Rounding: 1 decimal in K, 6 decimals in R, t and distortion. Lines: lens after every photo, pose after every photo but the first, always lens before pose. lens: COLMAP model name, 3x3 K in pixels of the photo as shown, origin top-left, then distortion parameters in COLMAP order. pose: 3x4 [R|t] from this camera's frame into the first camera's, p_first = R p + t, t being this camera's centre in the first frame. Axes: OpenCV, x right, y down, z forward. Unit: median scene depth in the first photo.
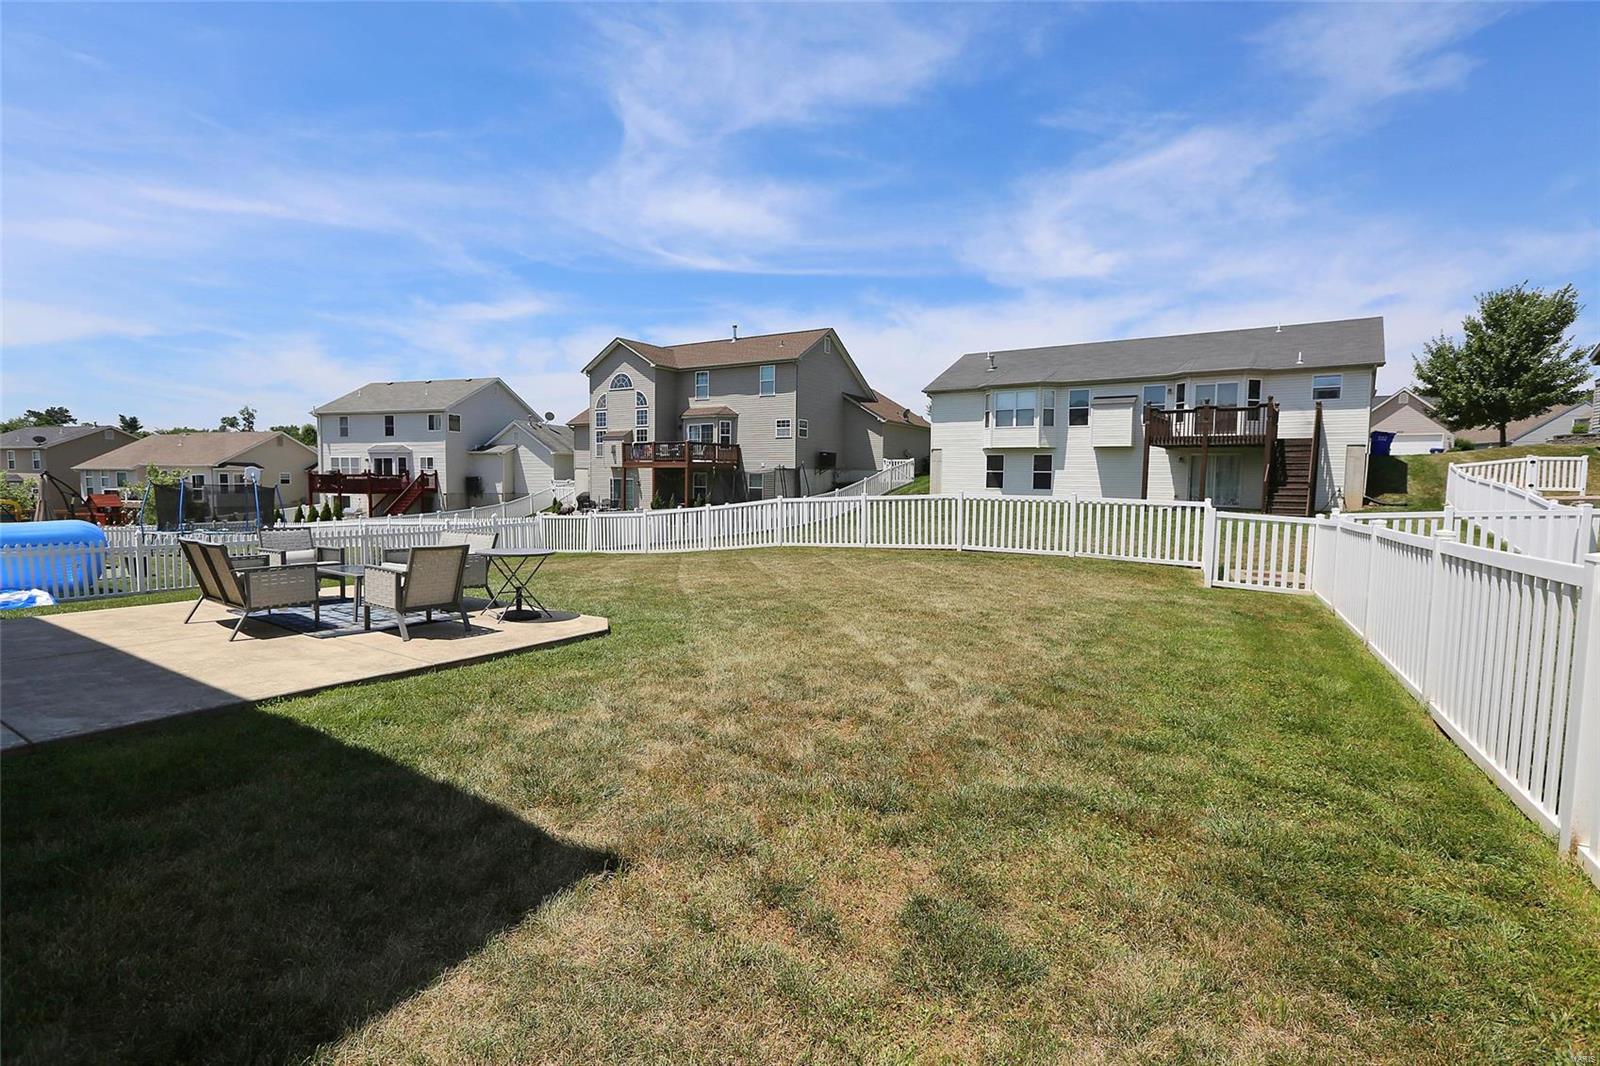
lens RADIAL K [[749.5, 0, 813.6], [0, 749.5, 519.0], [0, 0, 1]] dist [-0.028748, 0.005493]
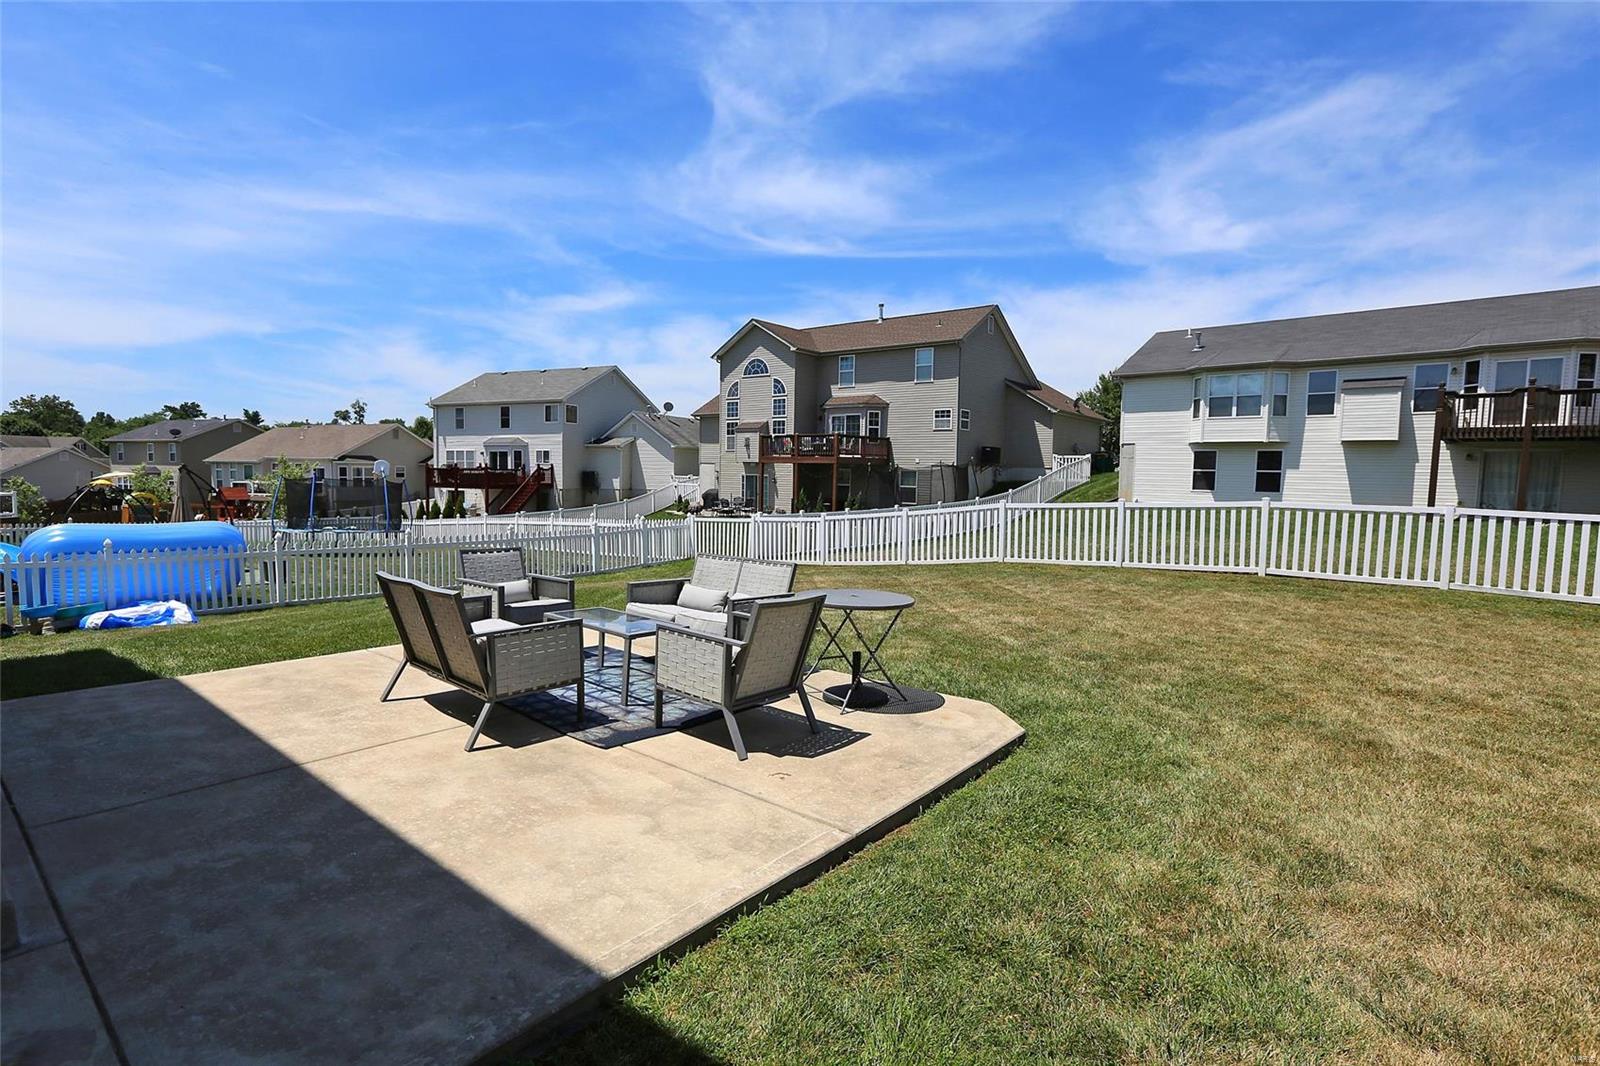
lens RADIAL K [[779.7, 0, 799.5], [0, 779.7, 536.1], [0, 0, 1]] dist [-0.022374, 0.006654]
pose [[0.991148, 0.017032, -0.131663, -0.058247], [-0.013714, 0.999566, 0.026068, -0.004392], [0.132050, -0.024032, 0.990952, 0.053645]]
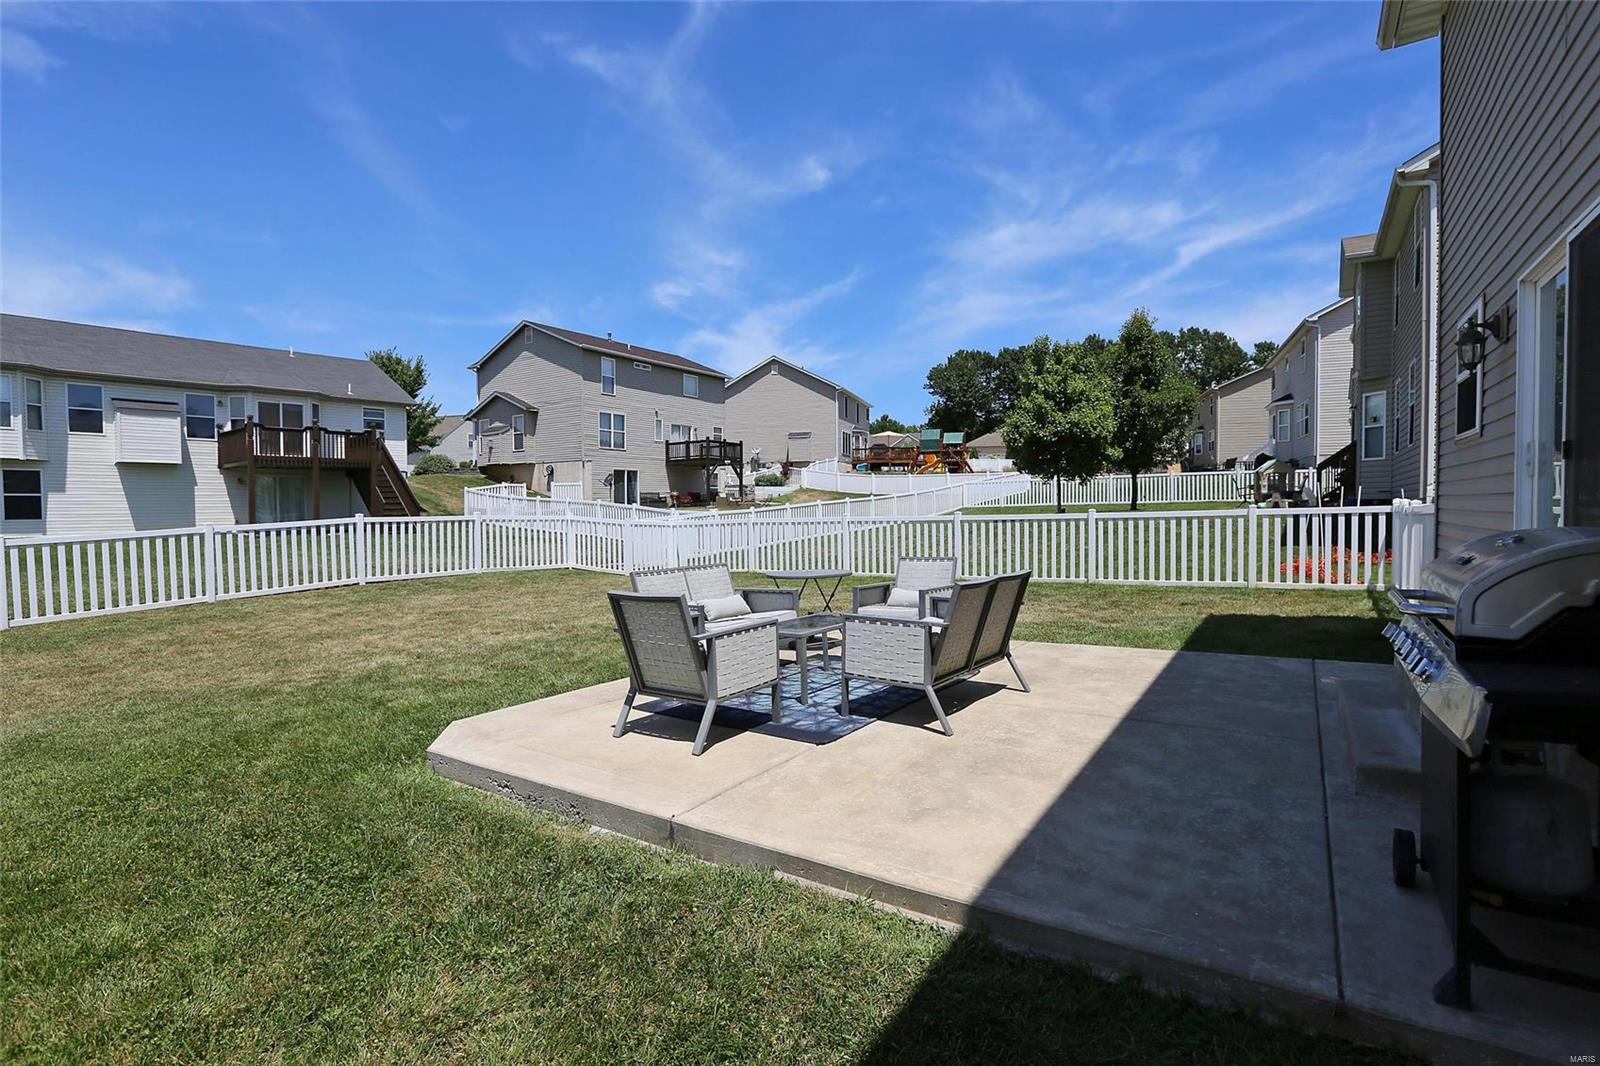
lens RADIAL K [[779.7, 0, 802.7], [0, 779.7, 533.5], [0, 0, 1]] dist [-0.022374, 0.006654]
pose [[0.030332, -0.050712, 0.998253, -0.233628], [0.071495, 0.996264, 0.048438, -0.007993], [-0.996980, 0.069901, 0.033845, 0.172998]]
